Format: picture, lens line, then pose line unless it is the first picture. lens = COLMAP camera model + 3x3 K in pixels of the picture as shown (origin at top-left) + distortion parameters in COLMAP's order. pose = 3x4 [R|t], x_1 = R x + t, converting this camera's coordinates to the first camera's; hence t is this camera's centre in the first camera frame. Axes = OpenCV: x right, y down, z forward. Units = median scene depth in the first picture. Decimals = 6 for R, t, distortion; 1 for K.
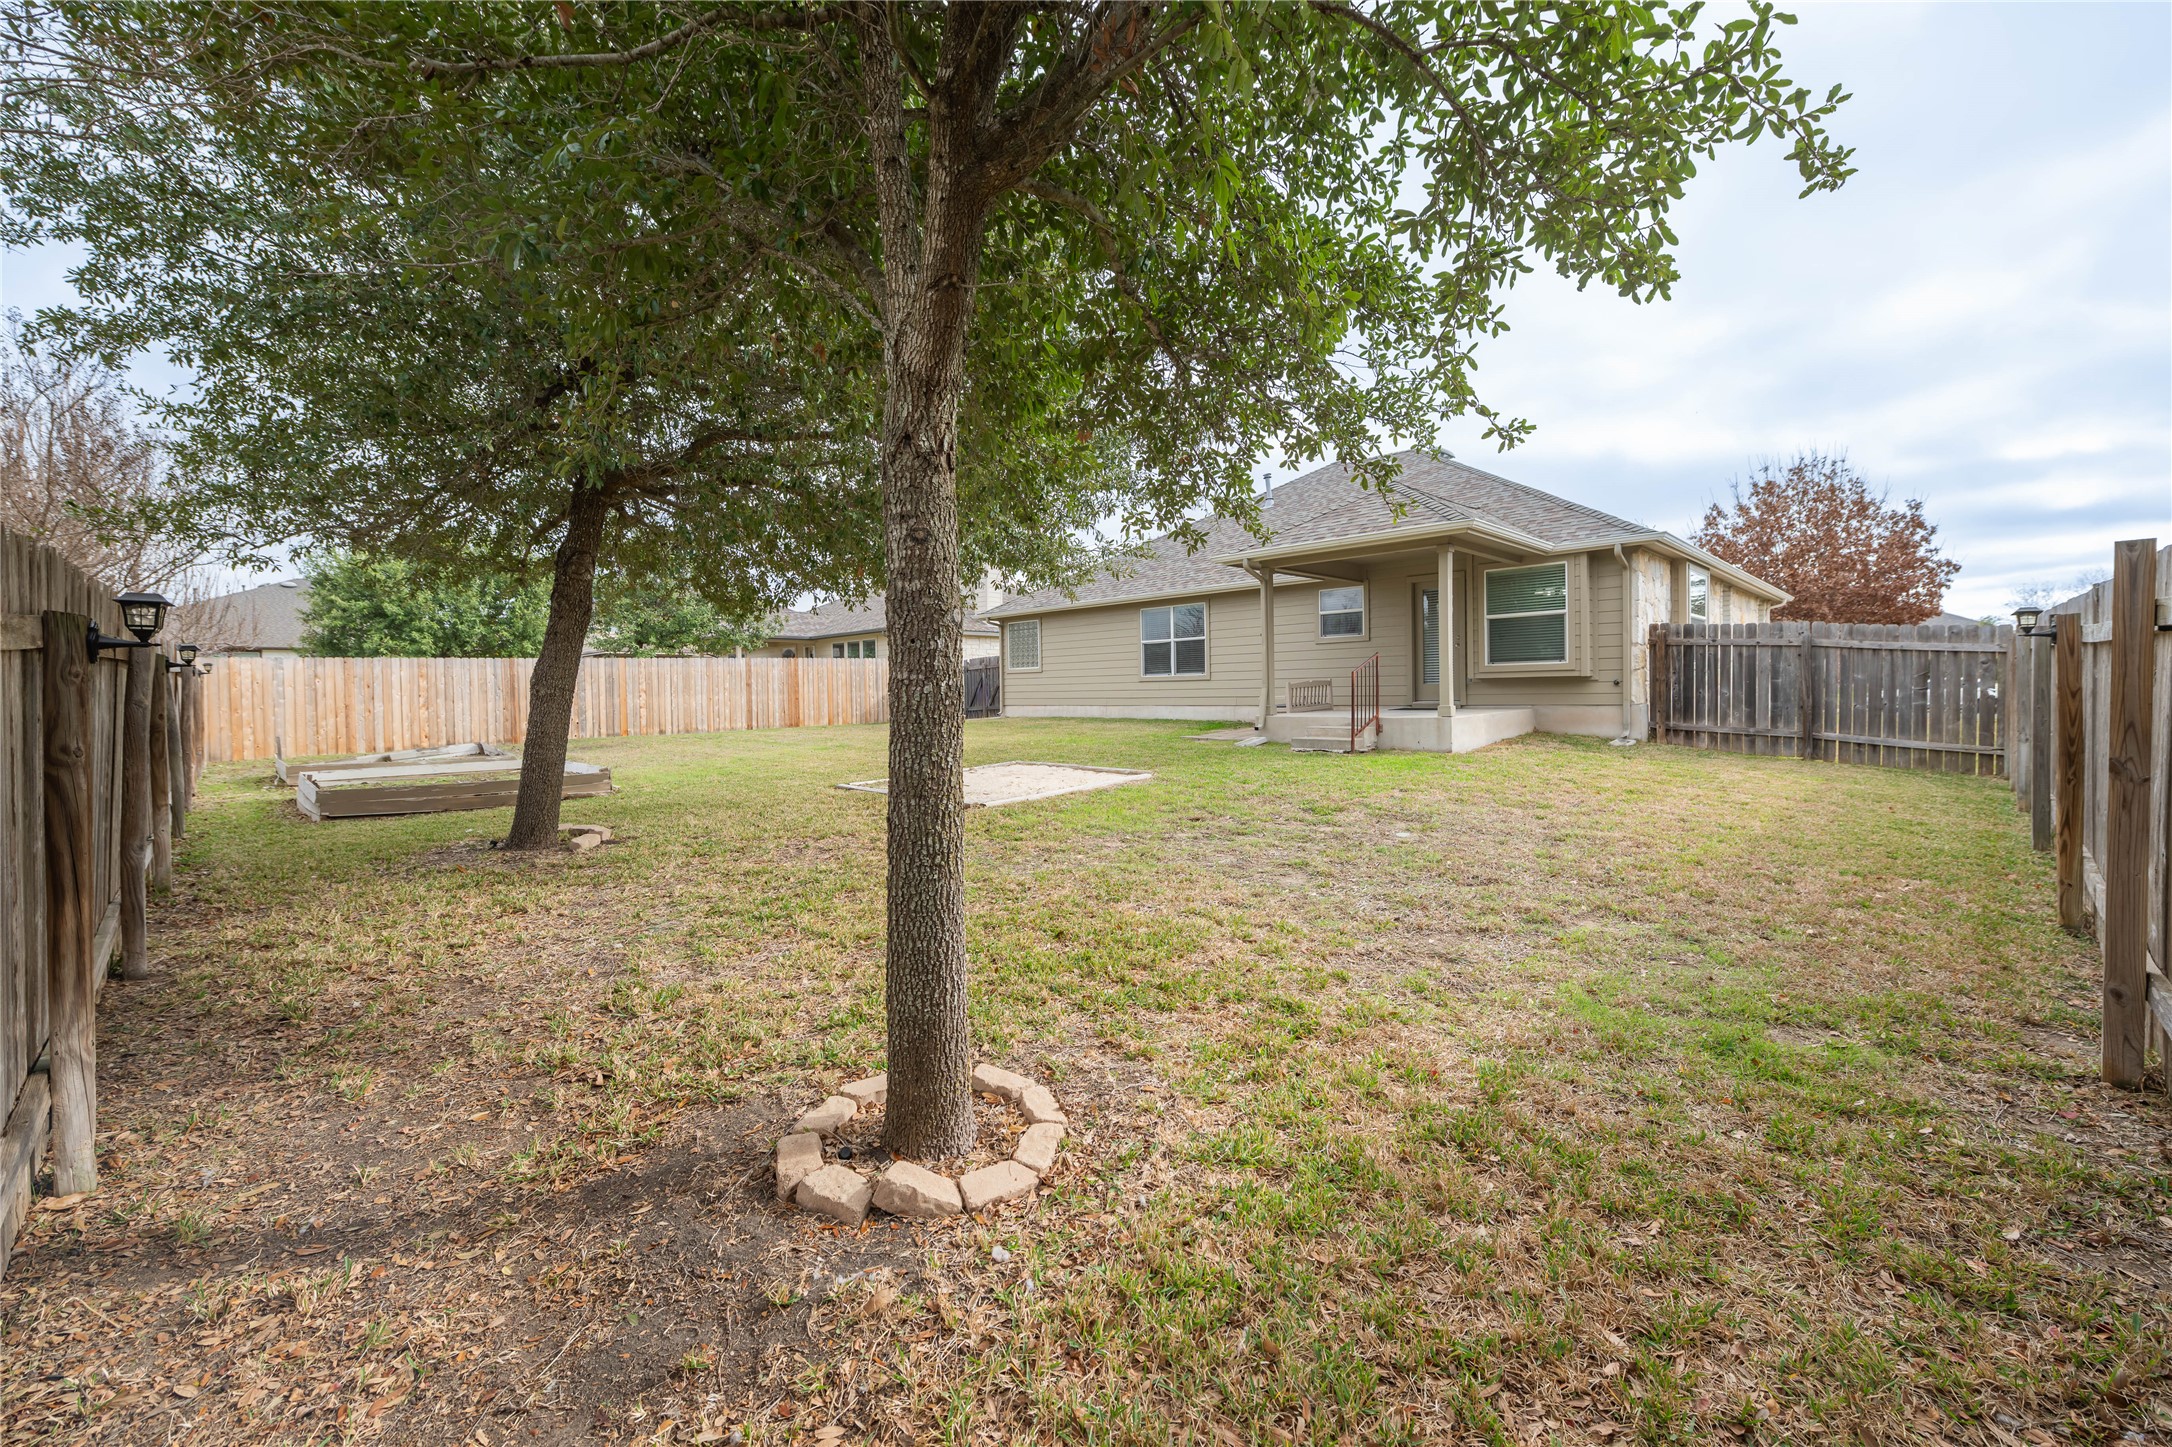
lens RADIAL K [[842.3, 0, 1086.0], [0, 842.3, 723.5], [0, 0, 1]] dist [-0.000477, -0.000098]
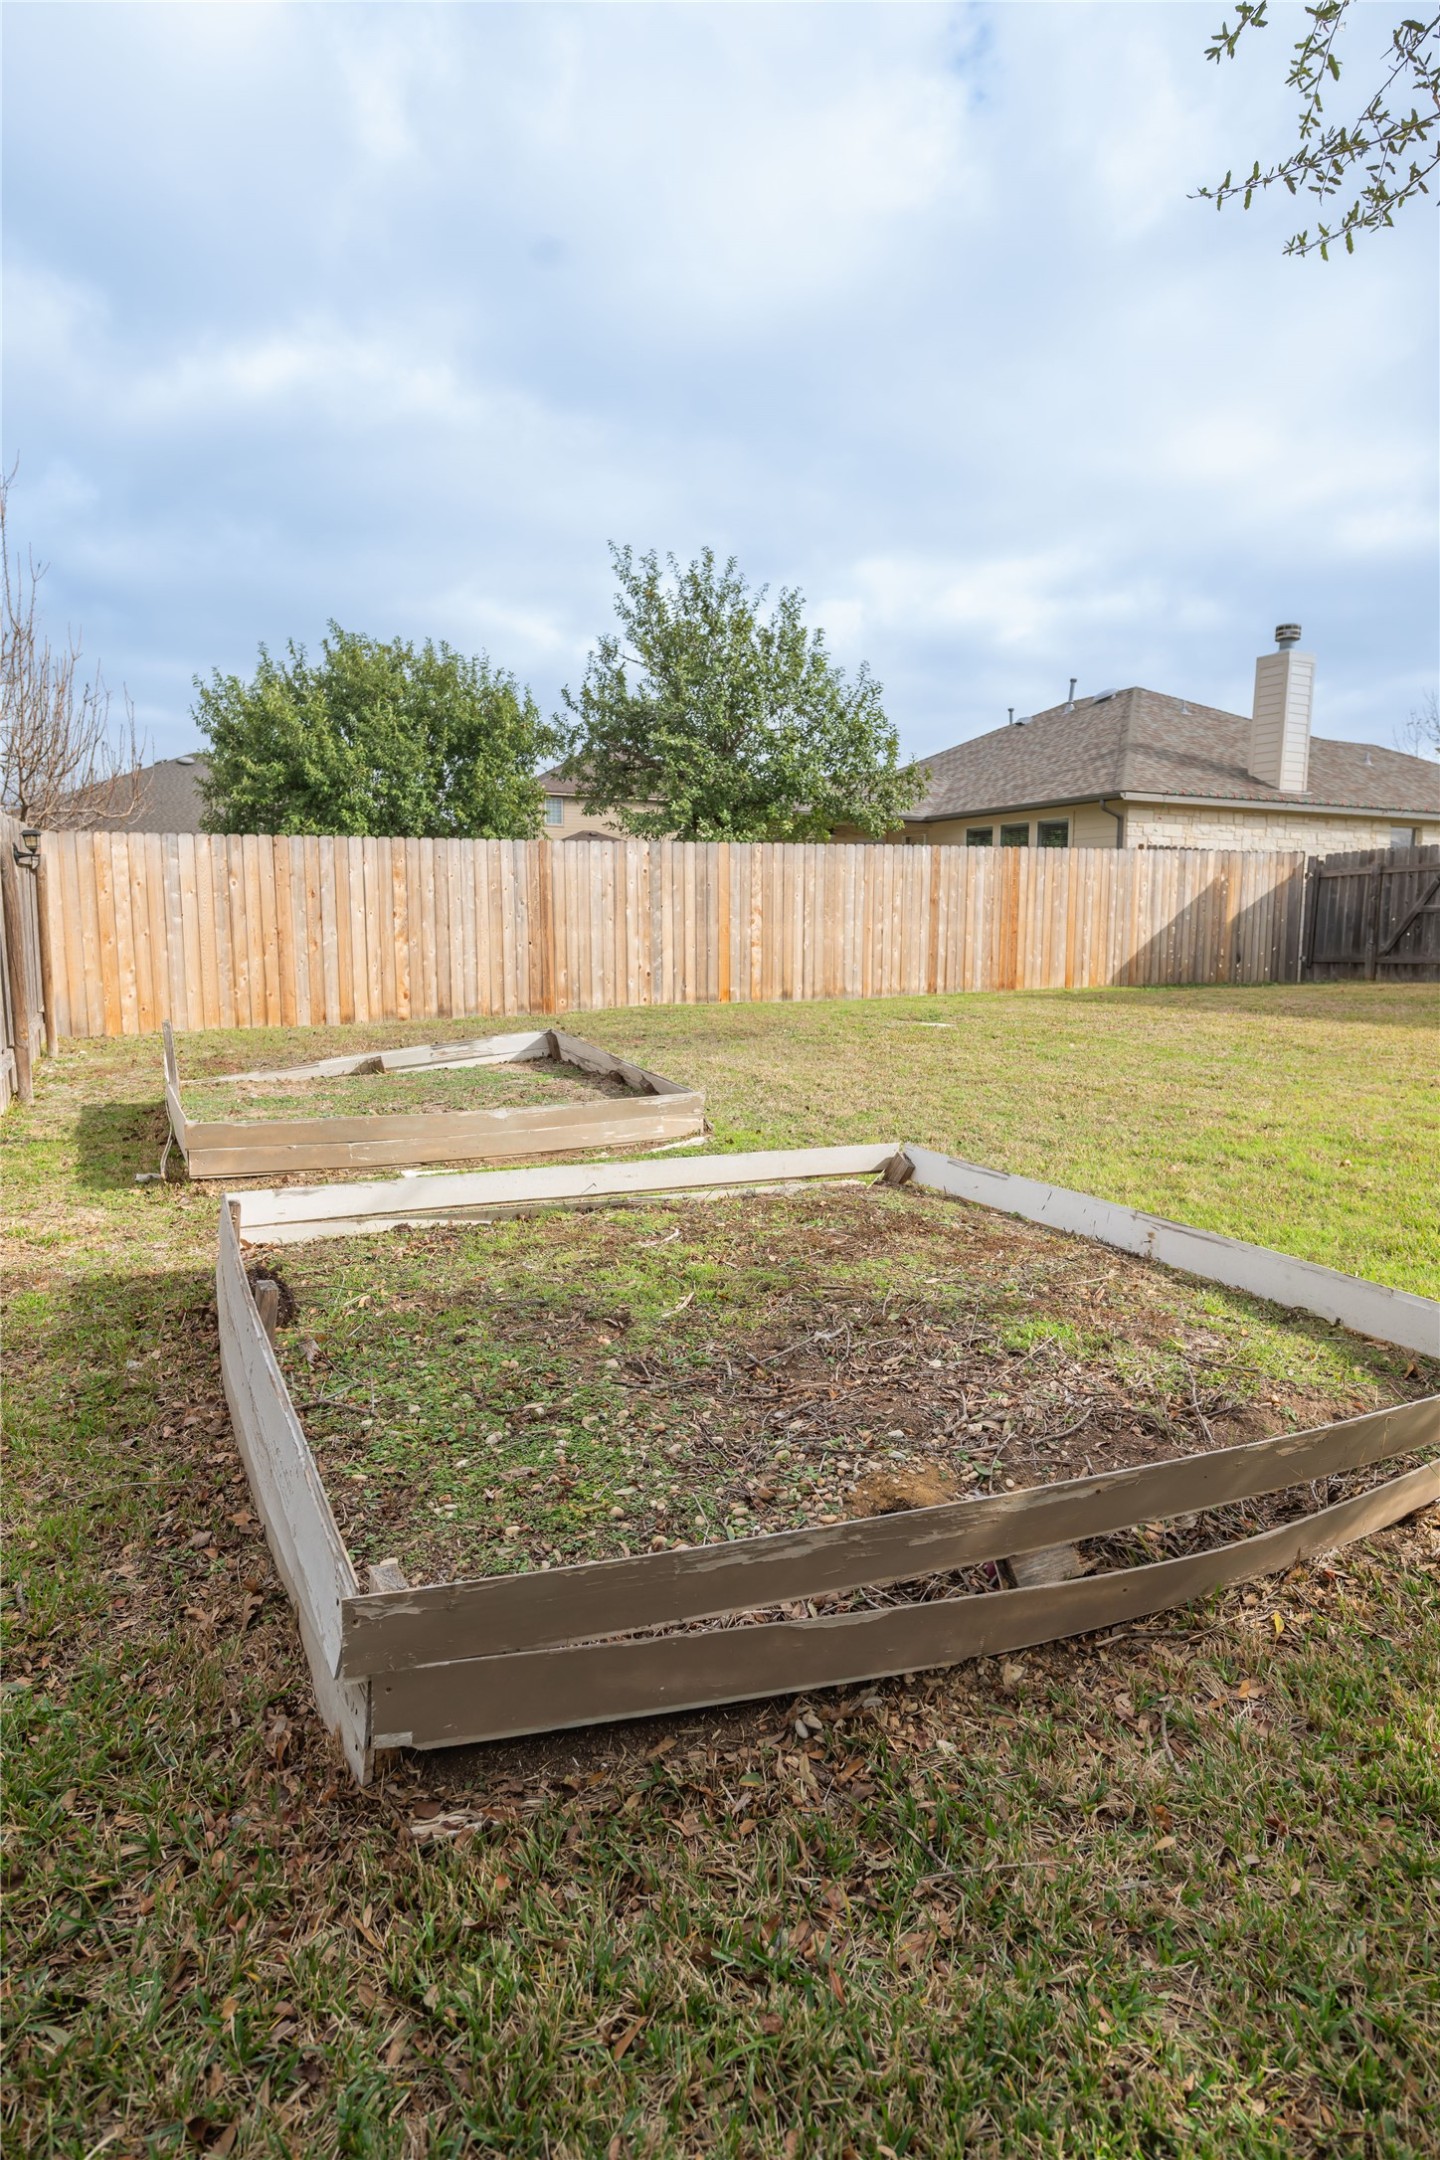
lens RADIAL K [[1196.2, 0, 720.0], [0, 1196.2, 1080.0], [0, 0, 1]] dist [-0.001781, -0.000885]
pose [[0.941406, 0.064477, -0.331054, -0.336999], [-0.032512, 0.994334, 0.101206, -0.011326], [0.335704, -0.084513, 0.938169, 0.357870]]
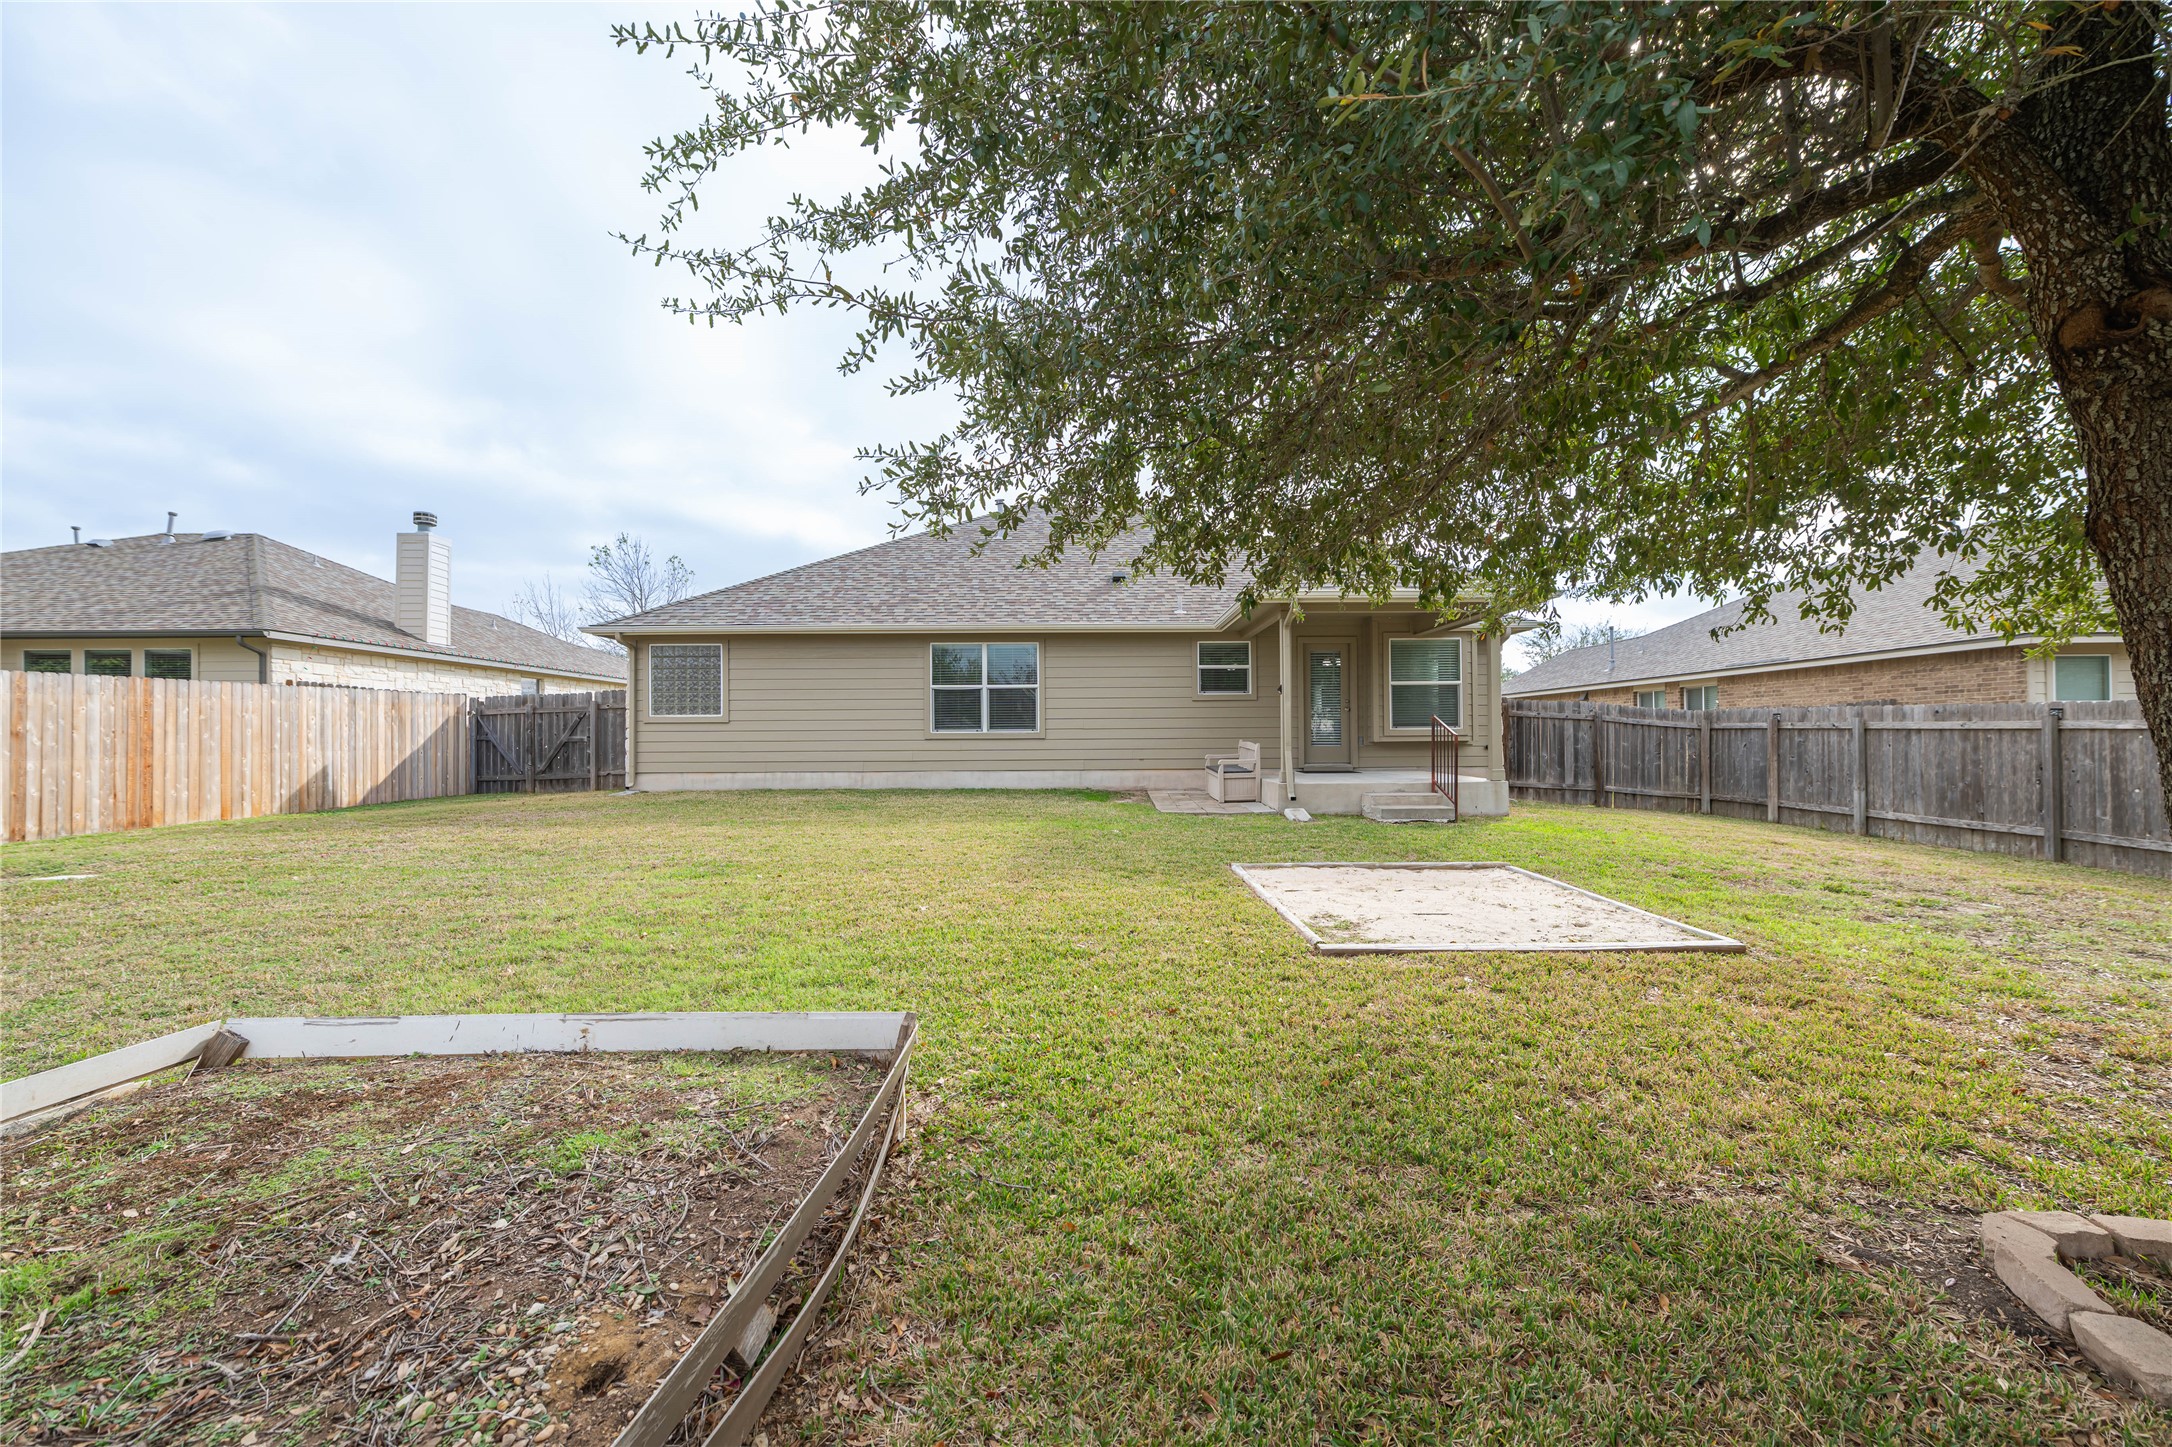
lens RADIAL K [[863.7, 0, 1079.5], [0, 863.7, 734.5], [0, 0, 1]] dist [-0.000287, -0.000344]
pose [[0.697854, 0.014444, 0.716095, -0.406051], [0.023259, 0.998812, -0.042813, -0.018526], [-0.715863, 0.046533, 0.696689, 0.381352]]
